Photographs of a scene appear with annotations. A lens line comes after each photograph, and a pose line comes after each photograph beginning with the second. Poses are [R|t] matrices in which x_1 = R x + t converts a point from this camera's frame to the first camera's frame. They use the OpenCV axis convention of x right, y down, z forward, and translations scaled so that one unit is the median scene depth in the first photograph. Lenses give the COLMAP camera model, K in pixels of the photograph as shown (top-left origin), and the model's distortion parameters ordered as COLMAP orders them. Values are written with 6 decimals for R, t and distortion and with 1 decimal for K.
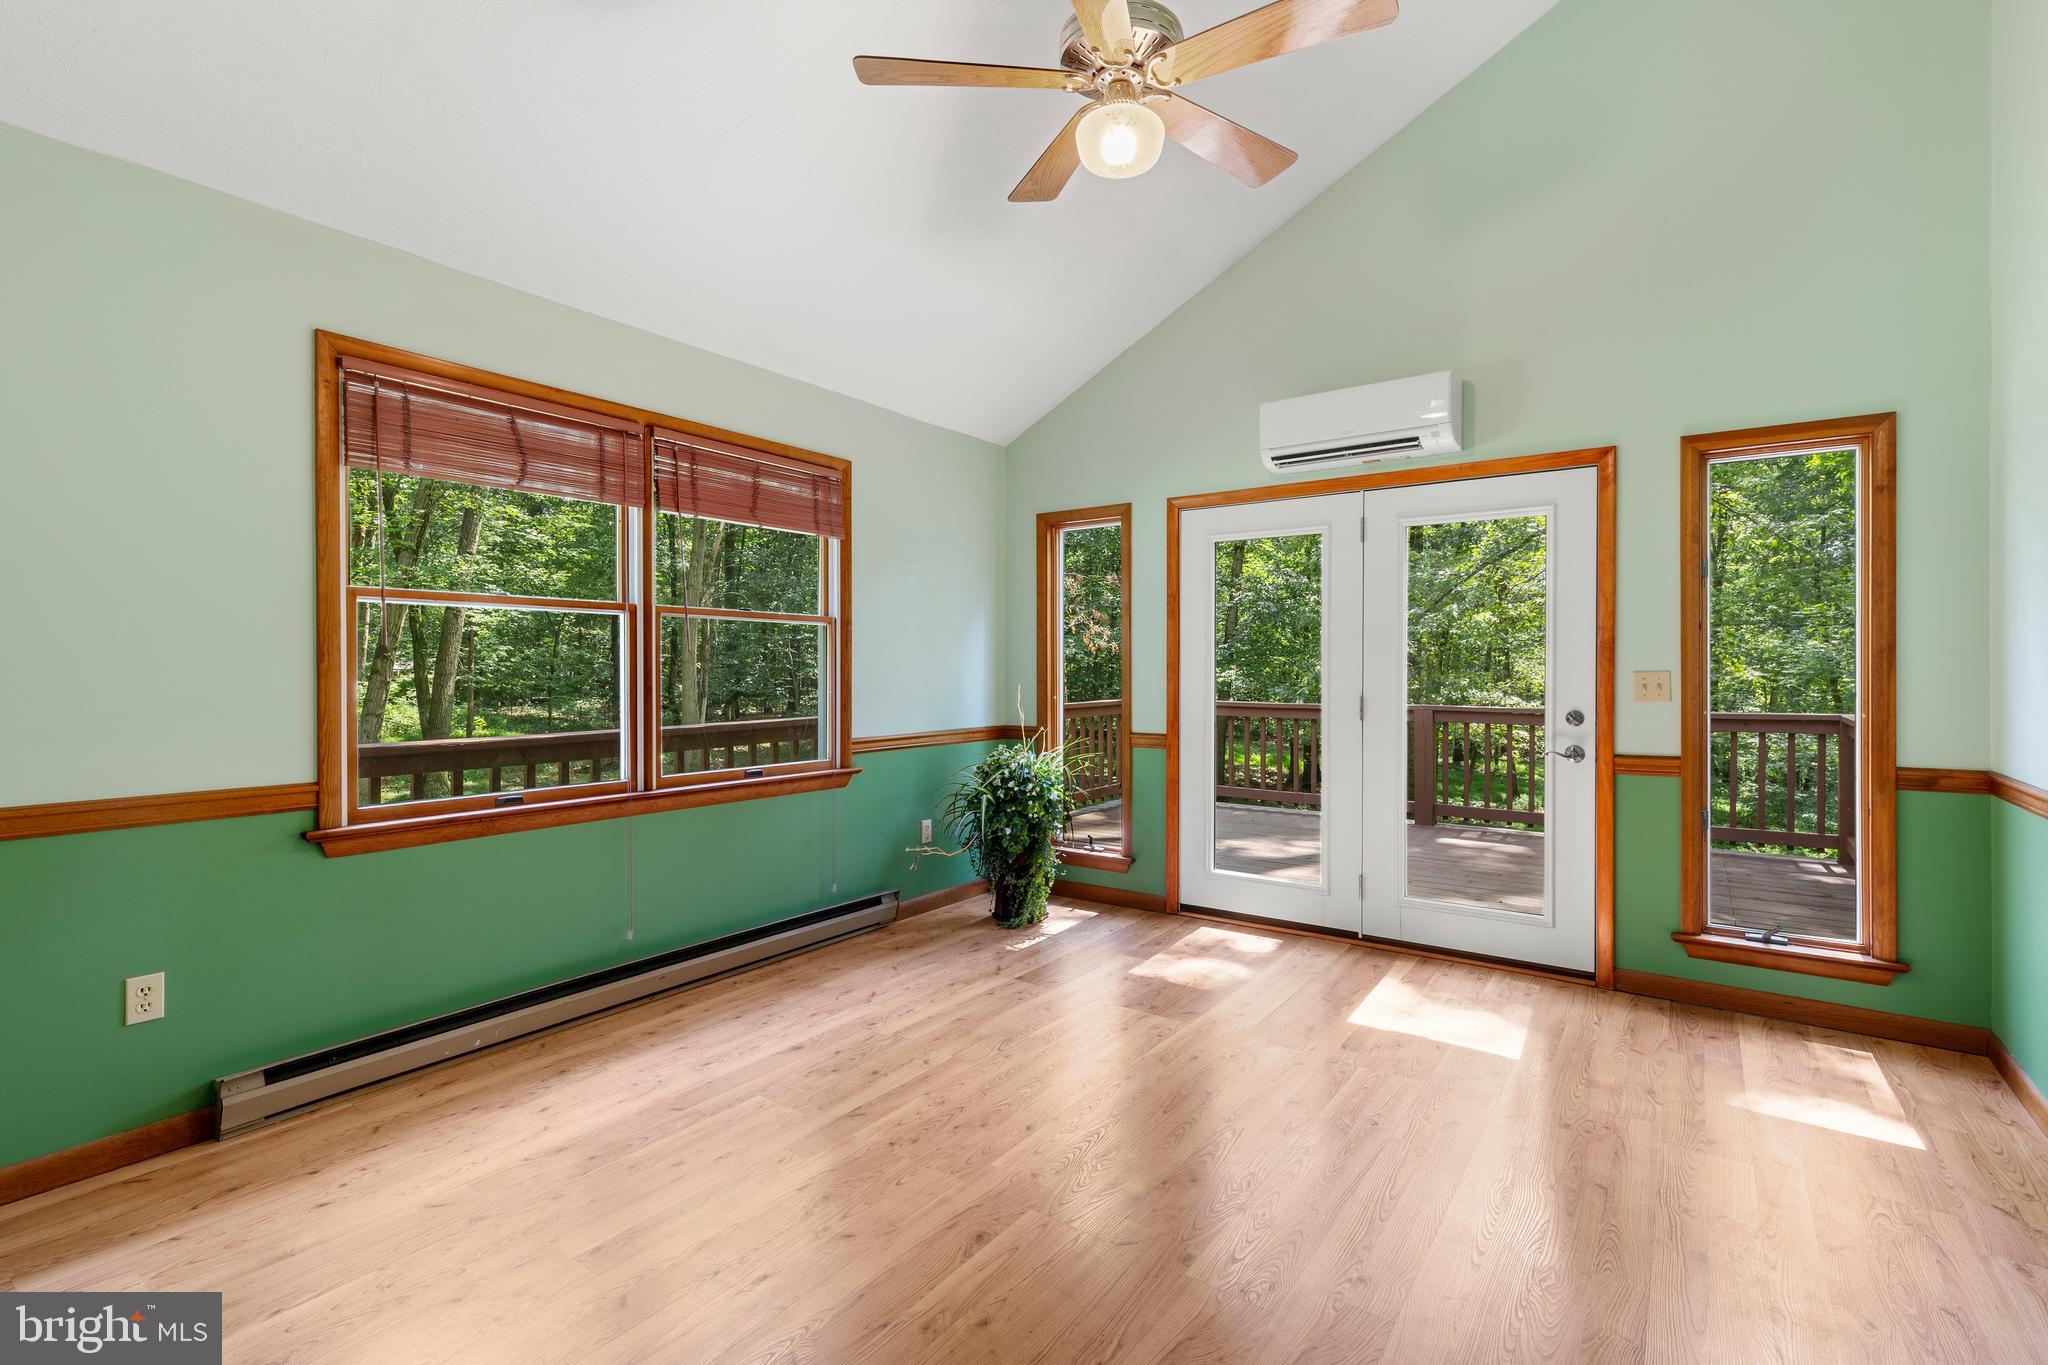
lens RADIAL K [[918.3, 0, 1023.4], [0, 918.3, 676.7], [0, 0, 1]] dist [0.004415, -0.001658]
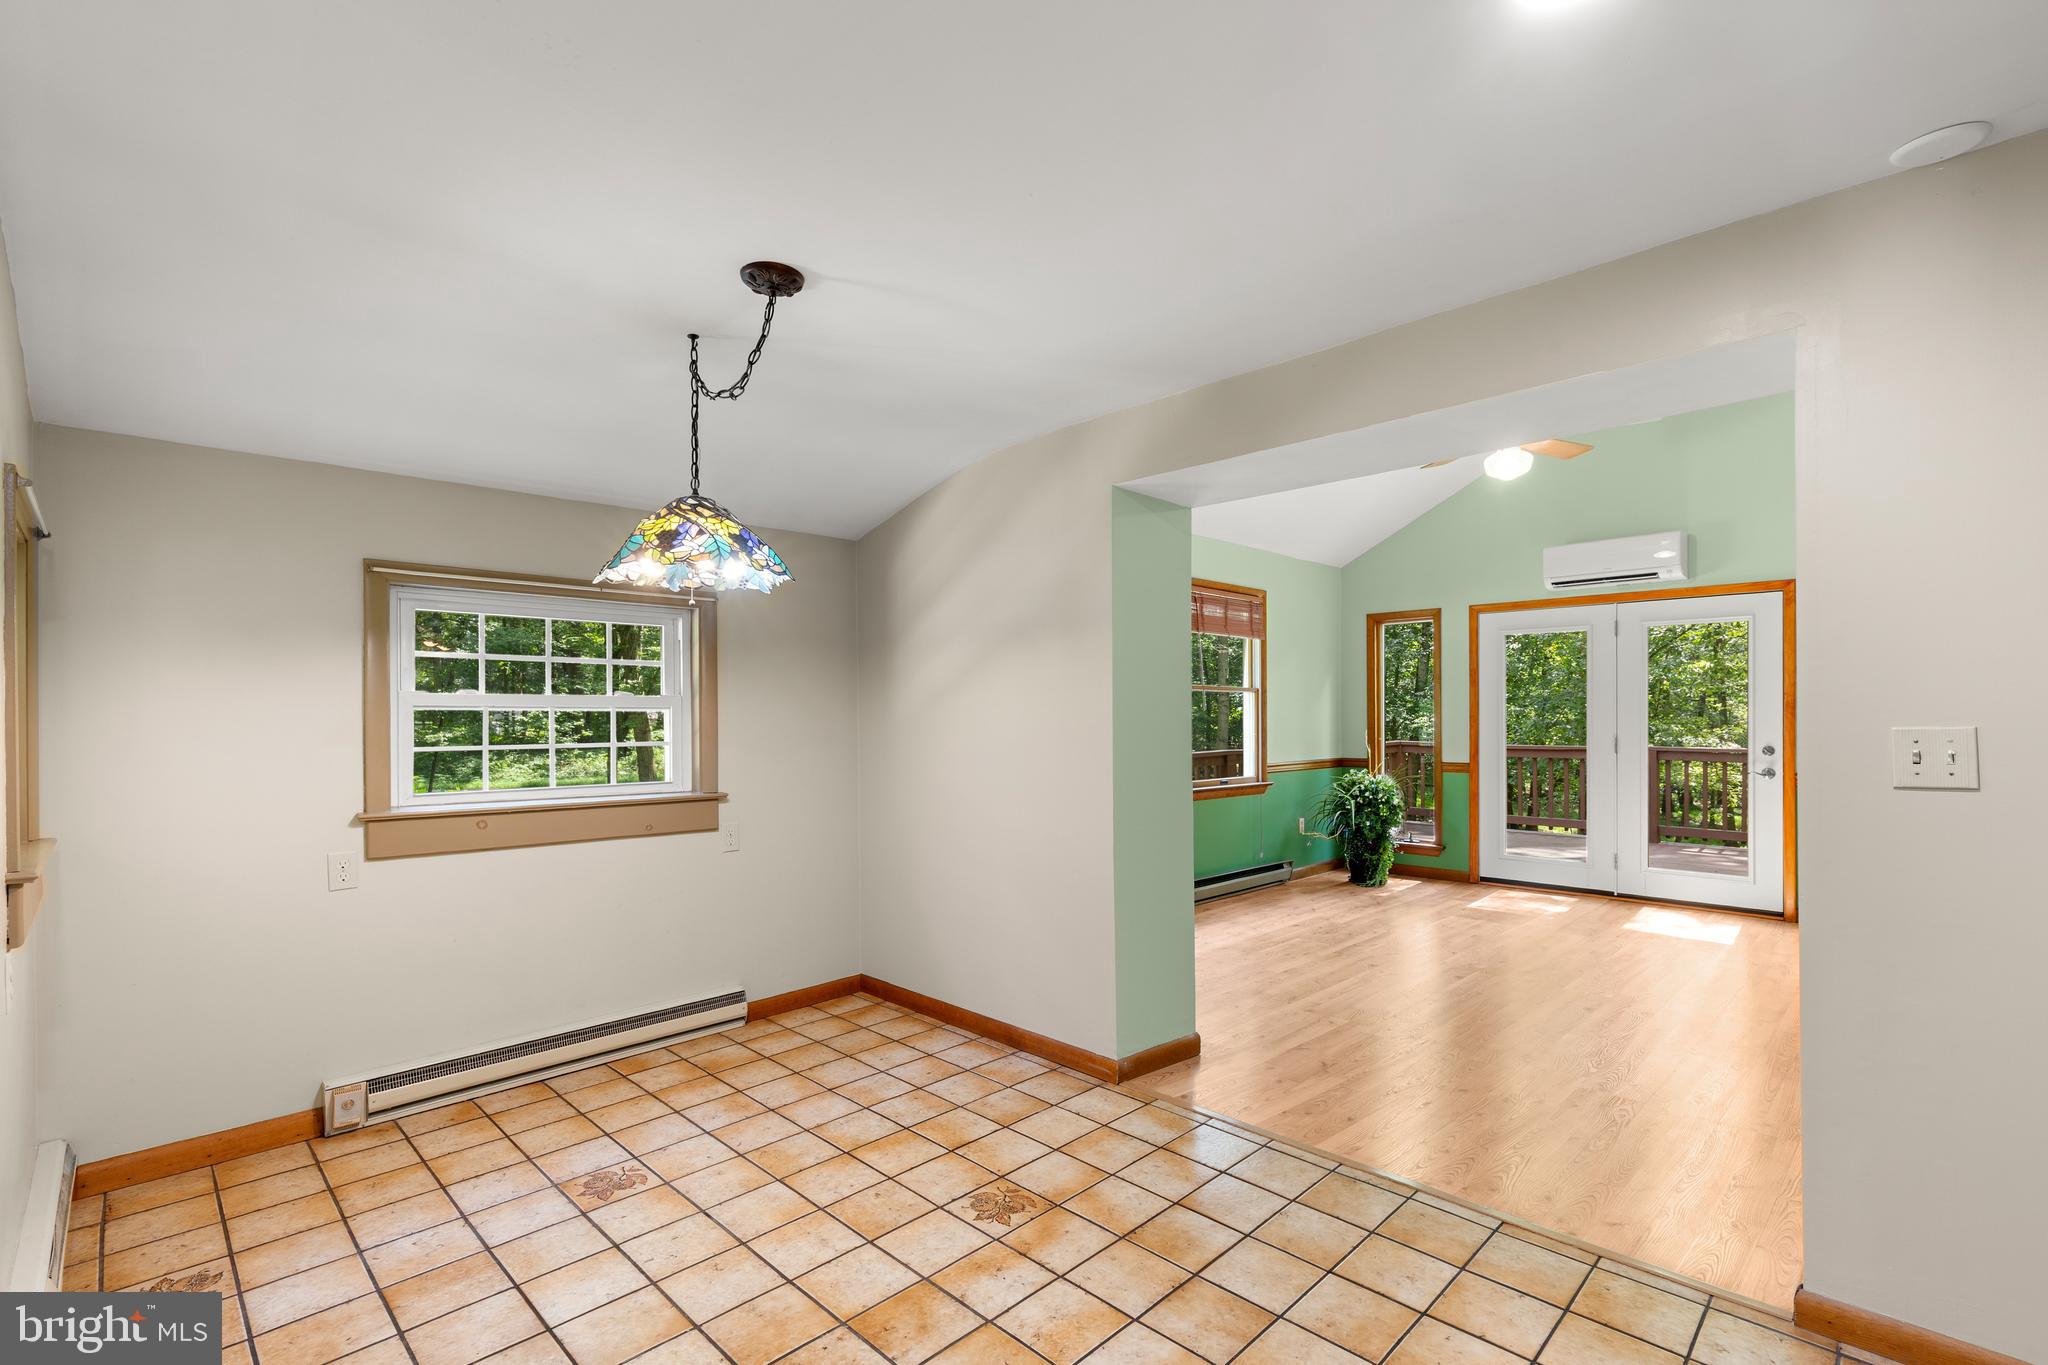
lens RADIAL K [[918.3, 0, 1030.0], [0, 918.3, 723.1], [0, 0, 1]] dist [0.004415, -0.001658]
pose [[0.986782, -0.002517, -0.162032, -0.327192], [0.002261, 0.999996, -0.001769, -0.001877], [0.162036, 0.001379, 0.986784, -0.633789]]
